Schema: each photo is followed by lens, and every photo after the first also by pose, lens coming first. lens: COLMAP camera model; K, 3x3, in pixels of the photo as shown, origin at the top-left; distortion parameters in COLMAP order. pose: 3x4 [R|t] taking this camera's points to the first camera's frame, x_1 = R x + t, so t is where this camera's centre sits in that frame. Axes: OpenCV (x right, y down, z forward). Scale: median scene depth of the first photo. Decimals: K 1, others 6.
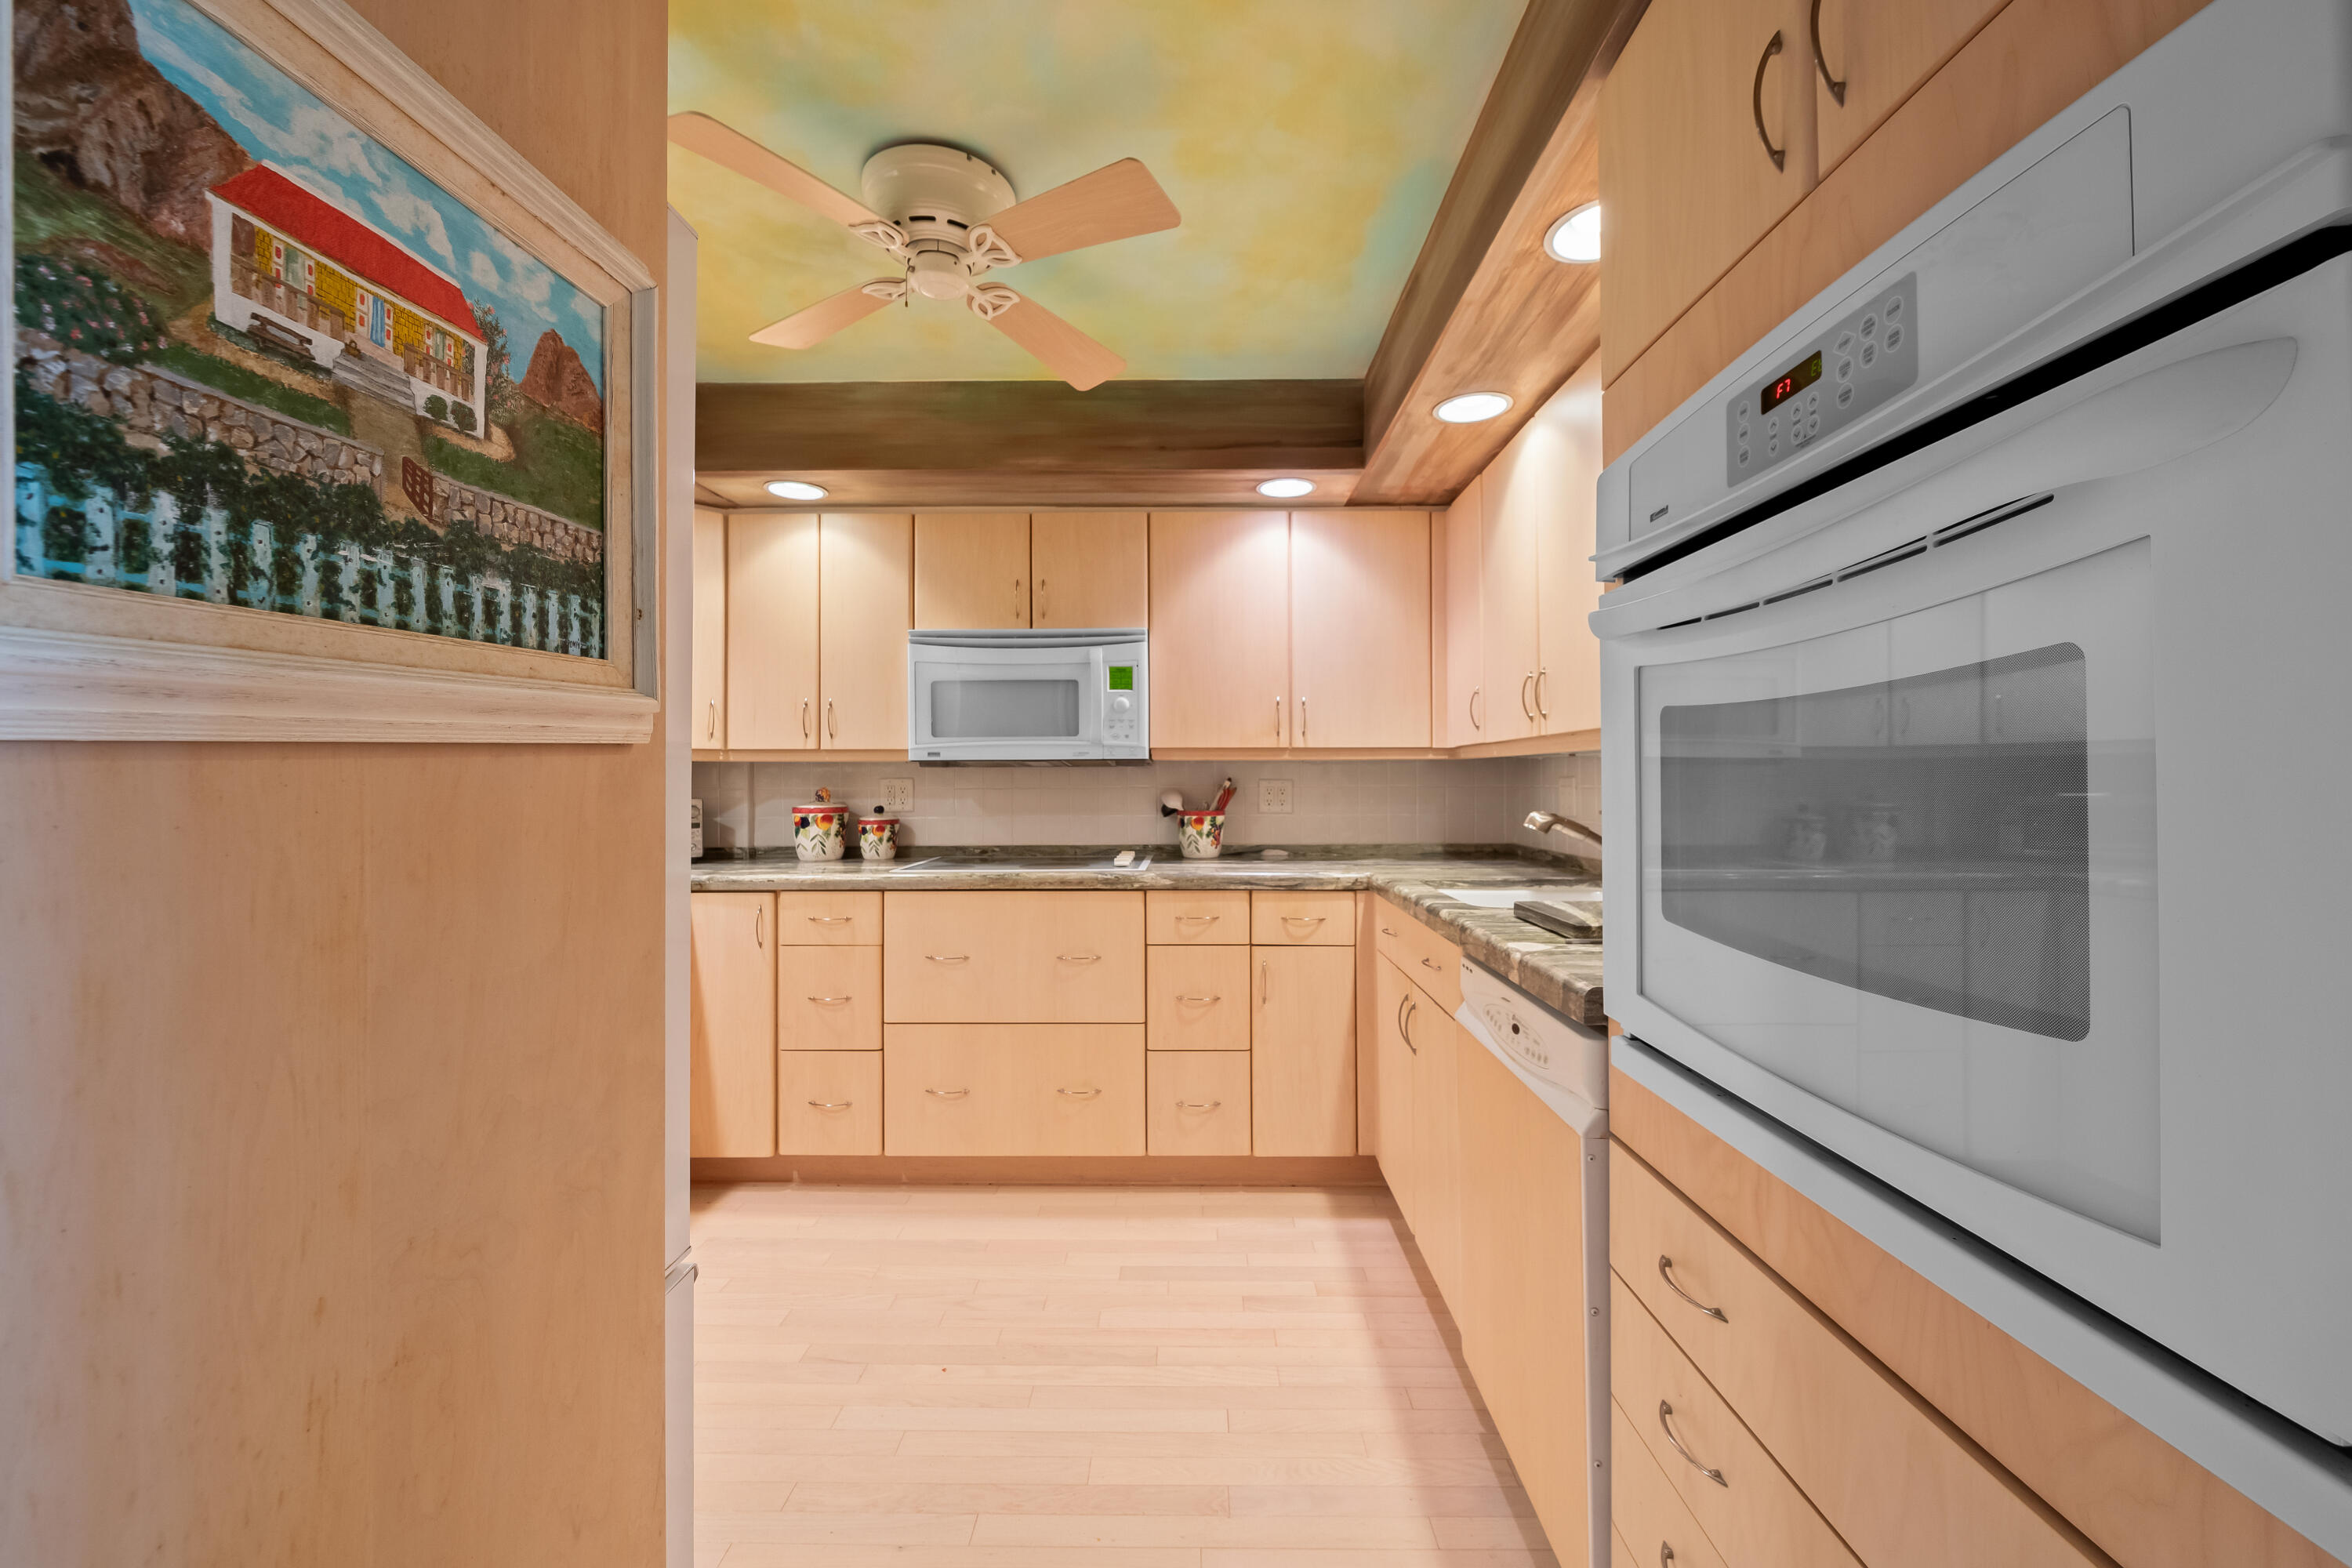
lens RADIAL K [[937.6, 0, 1182.9], [0, 937.6, 771.0], [0, 0, 1]] dist [-0.003002, -0.000580]
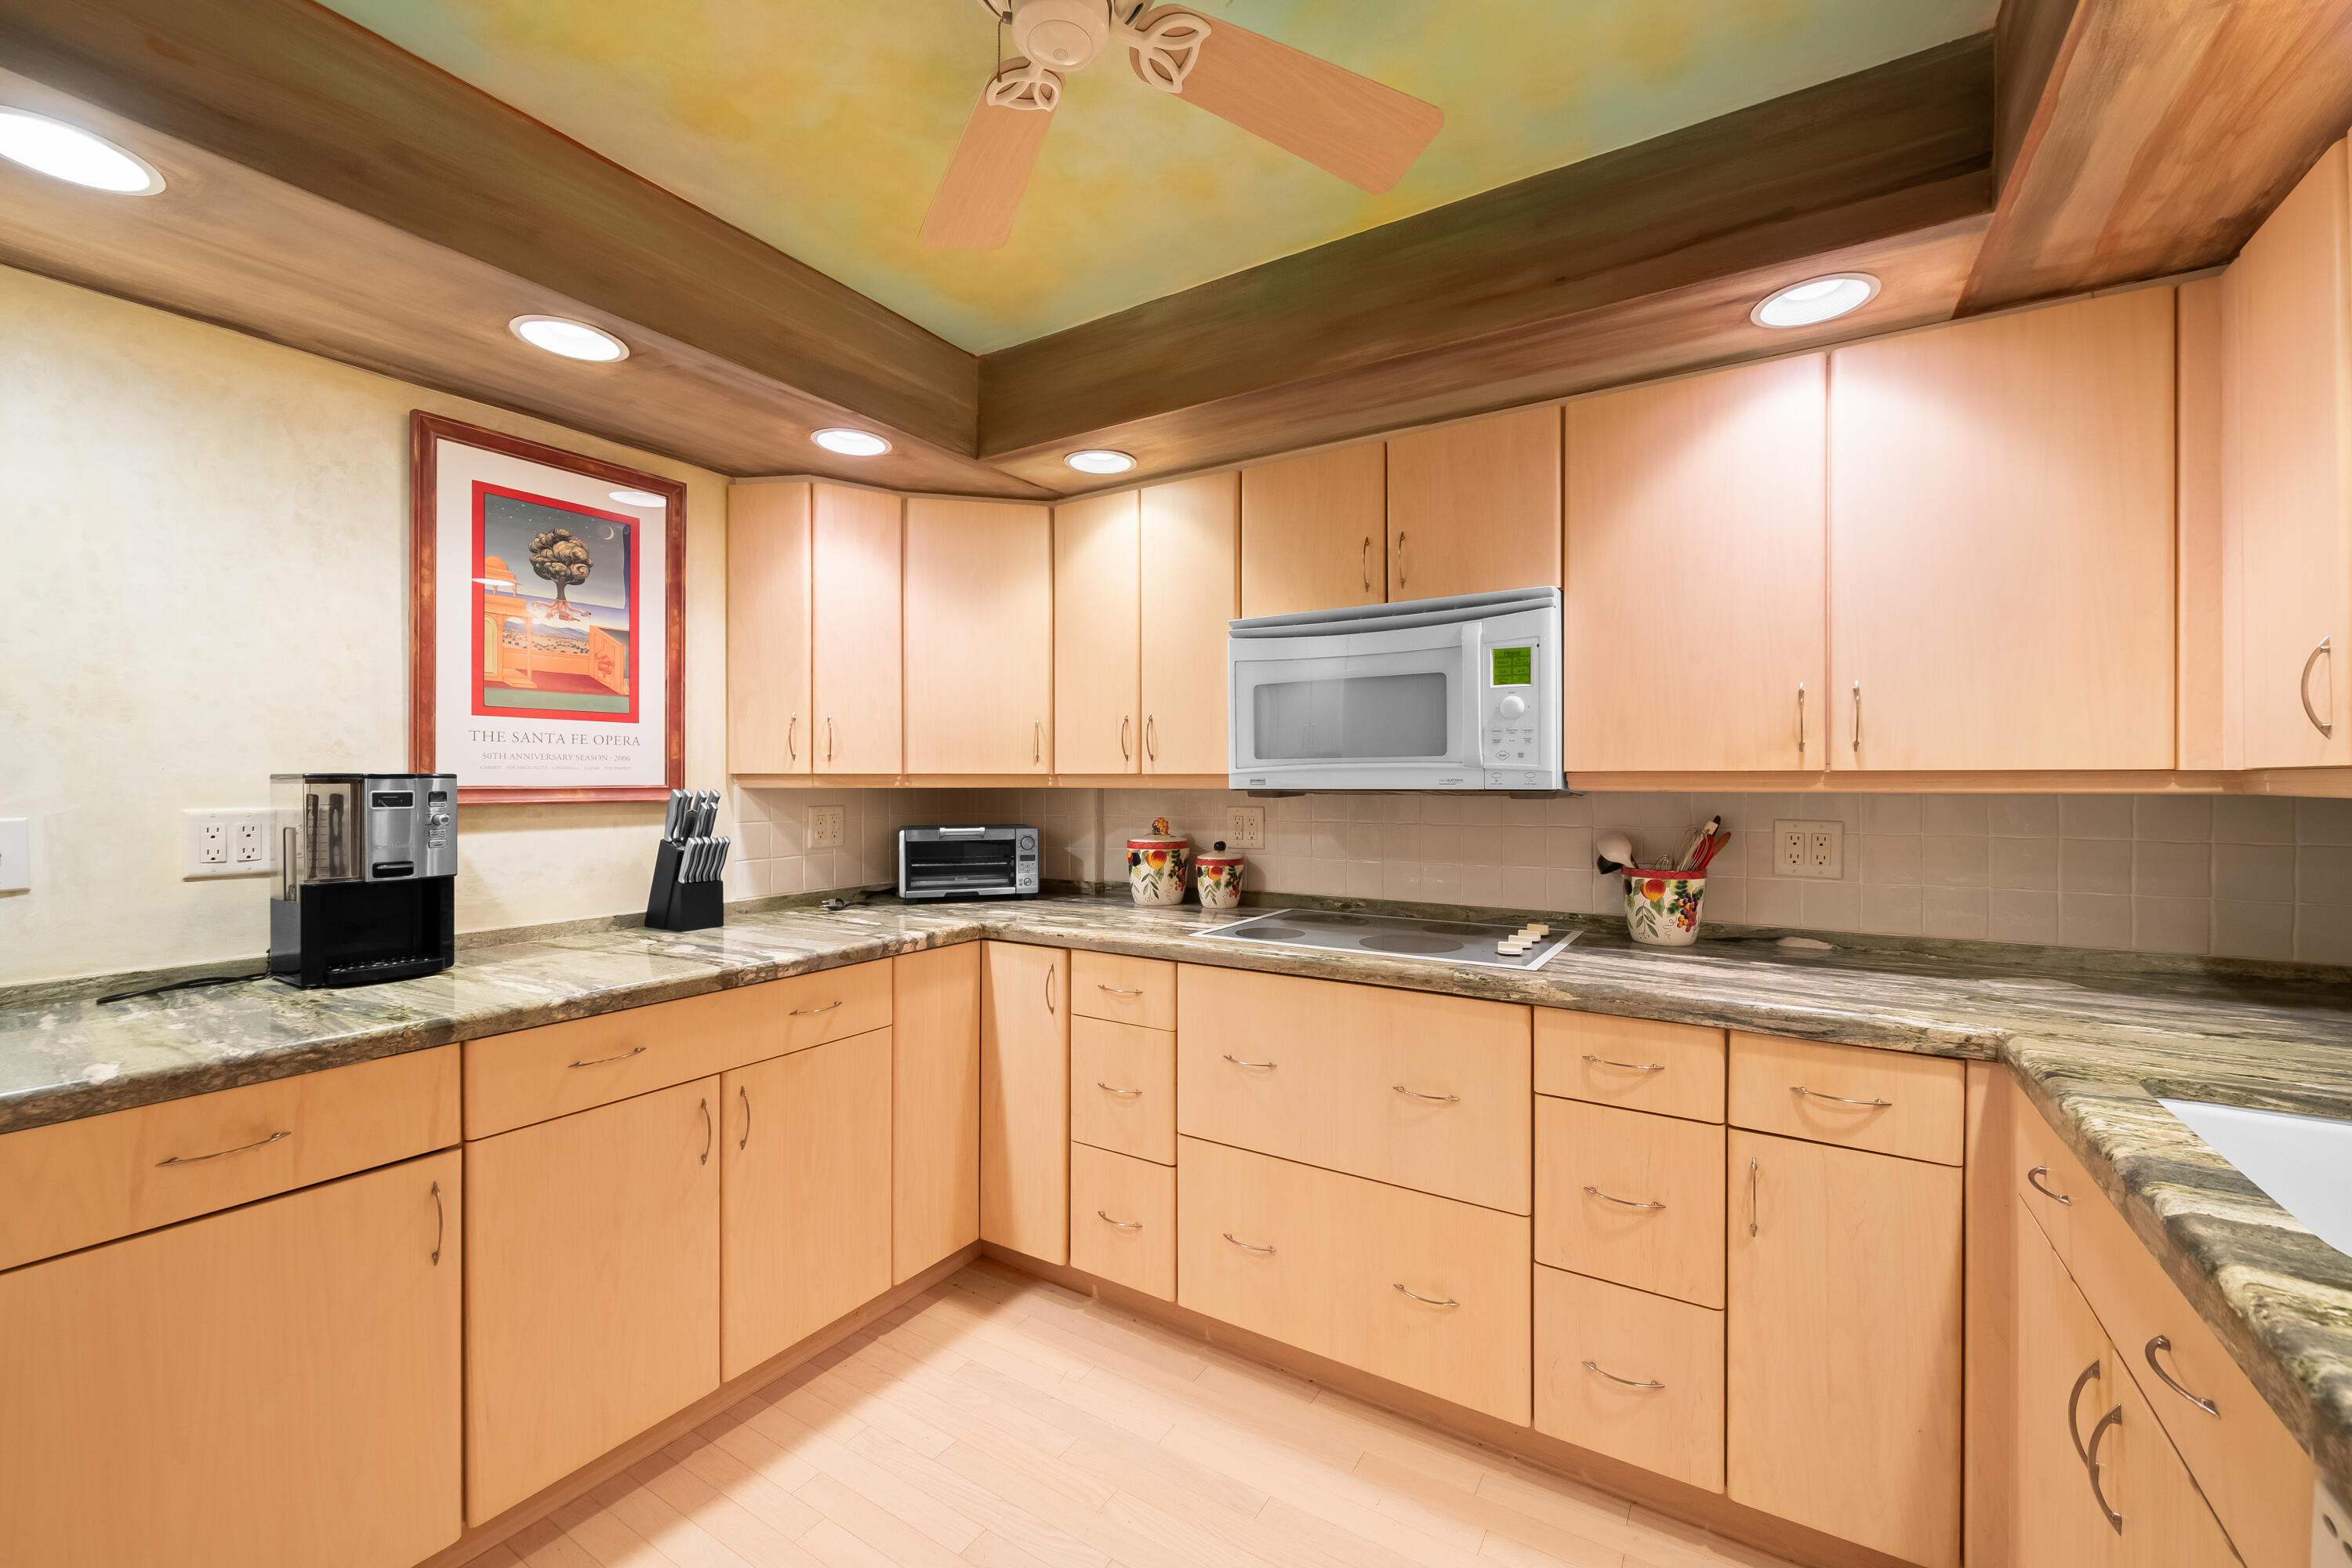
lens RADIAL K [[937.6, 0, 1184.7], [0, 937.6, 783.1], [0, 0, 1]] dist [-0.003002, -0.000580]
pose [[0.854721, 0.004416, -0.519069, 0.078520], [0.001689, 0.999935, 0.011287, -0.025180], [0.519085, -0.010524, 0.854658, 0.323667]]
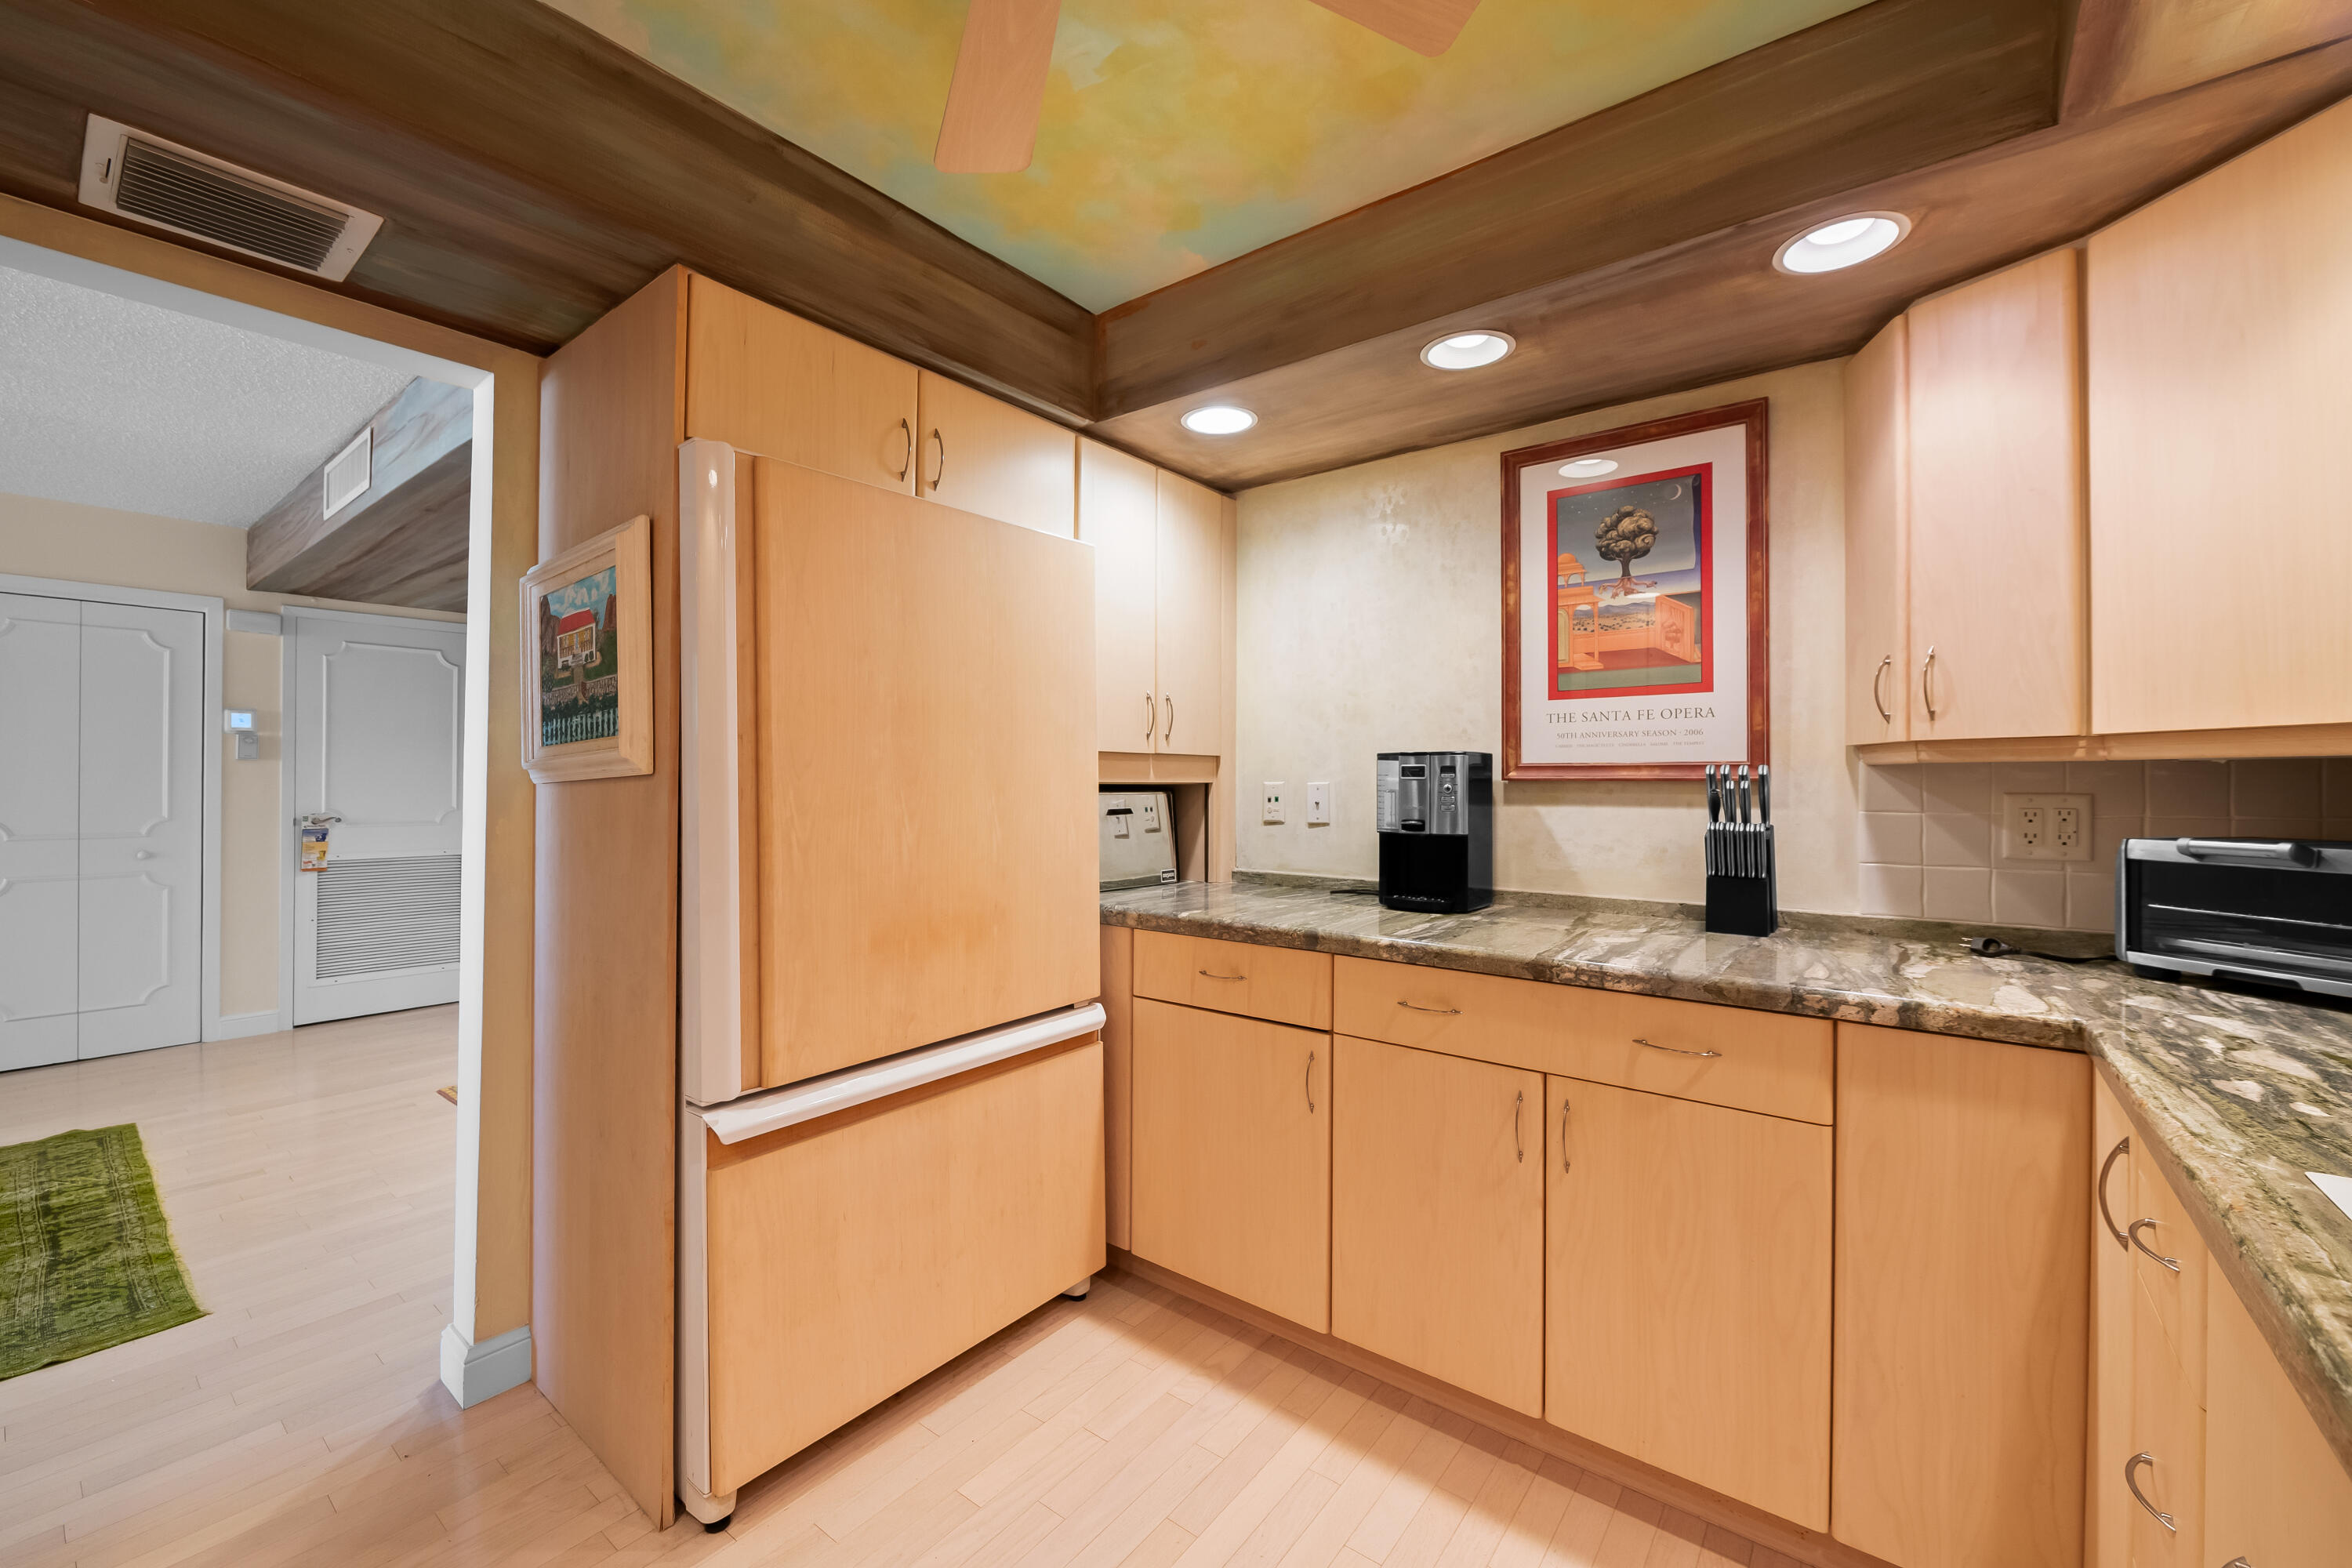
lens RADIAL K [[937.6, 0, 1186.4], [0, 937.6, 775.3], [0, 0, 1]] dist [-0.003002, -0.000580]
pose [[-0.602133, -0.003899, -0.798386, 0.072762], [0.004734, 0.999953, -0.008454, -0.003397], [0.798382, -0.008870, -0.602086, 0.814750]]
